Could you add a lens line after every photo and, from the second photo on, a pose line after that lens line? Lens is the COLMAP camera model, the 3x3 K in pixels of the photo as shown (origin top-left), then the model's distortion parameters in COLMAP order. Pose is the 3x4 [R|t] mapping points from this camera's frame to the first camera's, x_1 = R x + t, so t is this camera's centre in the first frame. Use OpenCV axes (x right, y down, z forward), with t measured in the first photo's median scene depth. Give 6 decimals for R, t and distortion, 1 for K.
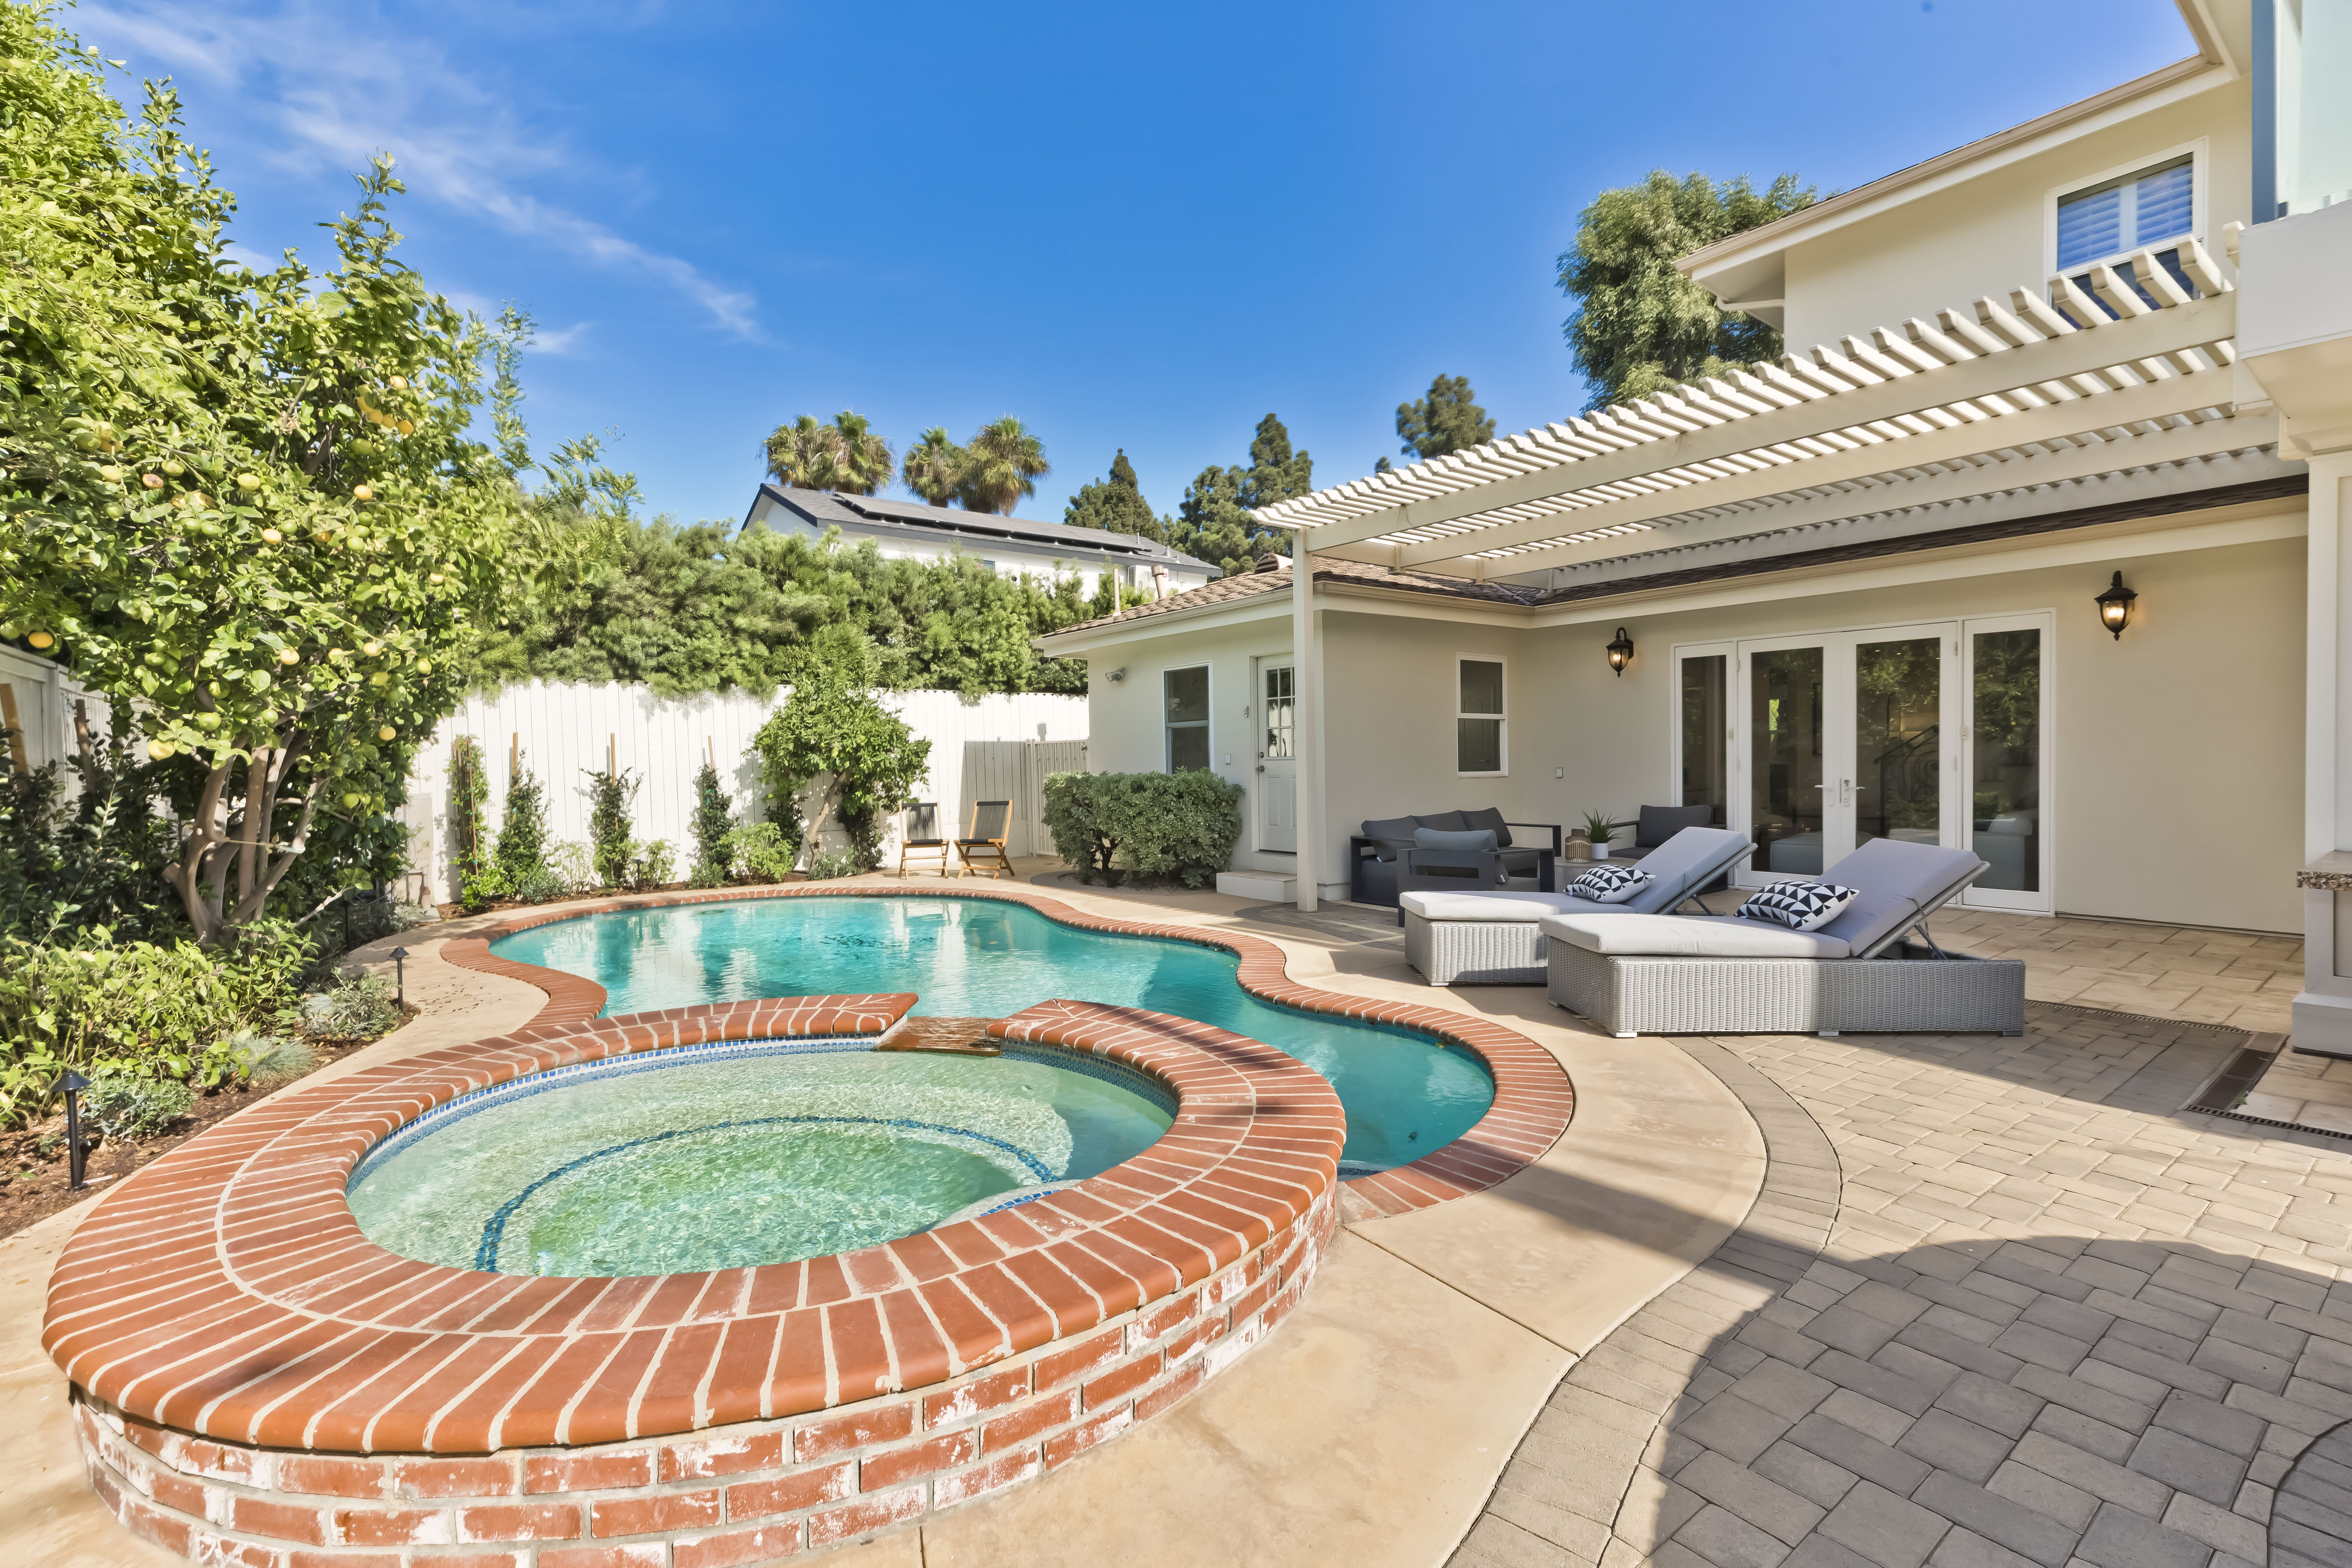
lens RADIAL K [[1068.1, 0, 1176.4], [0, 1068.1, 775.6], [0, 0, 1]] dist [0.002887, 0.001429]
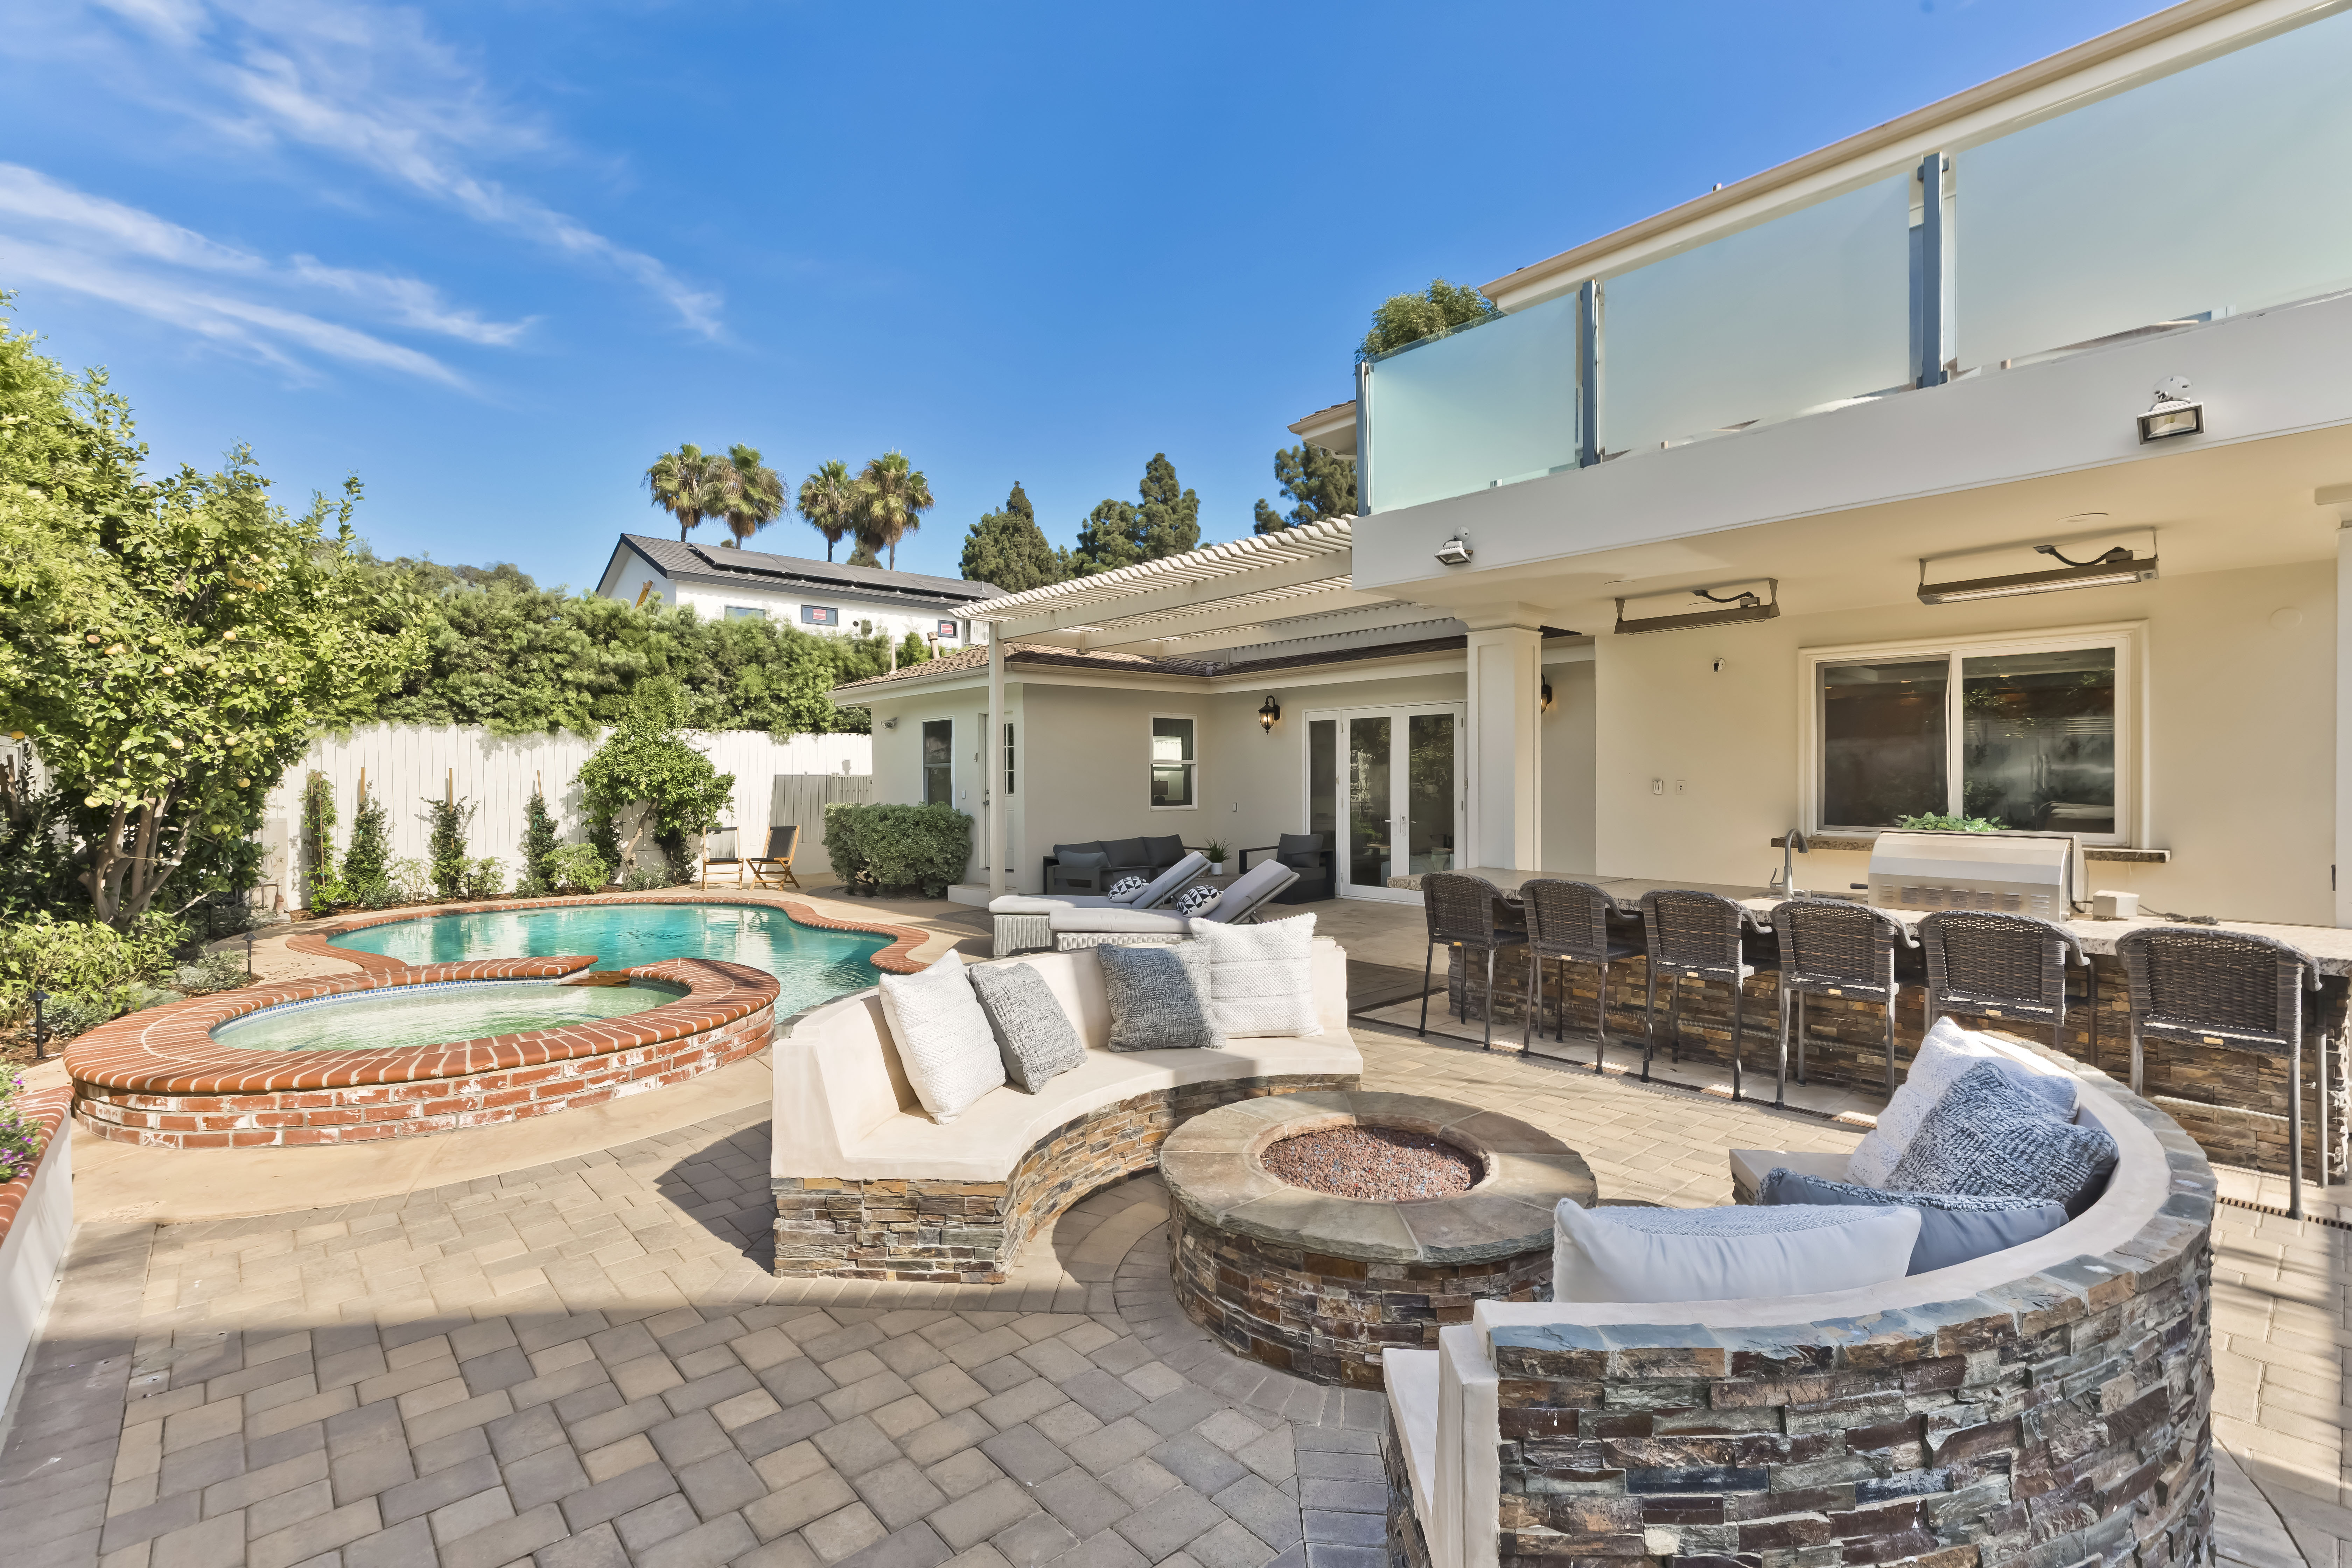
lens RADIAL K [[1068.1, 0, 1184.2], [0, 1068.1, 774.0], [0, 0, 1]] dist [0.002887, 0.001429]
pose [[0.996958, 0.009802, 0.077325, 0.220075], [-0.008281, 0.999766, -0.019965, -0.017702], [-0.077503, 0.019264, 0.996806, -0.285814]]
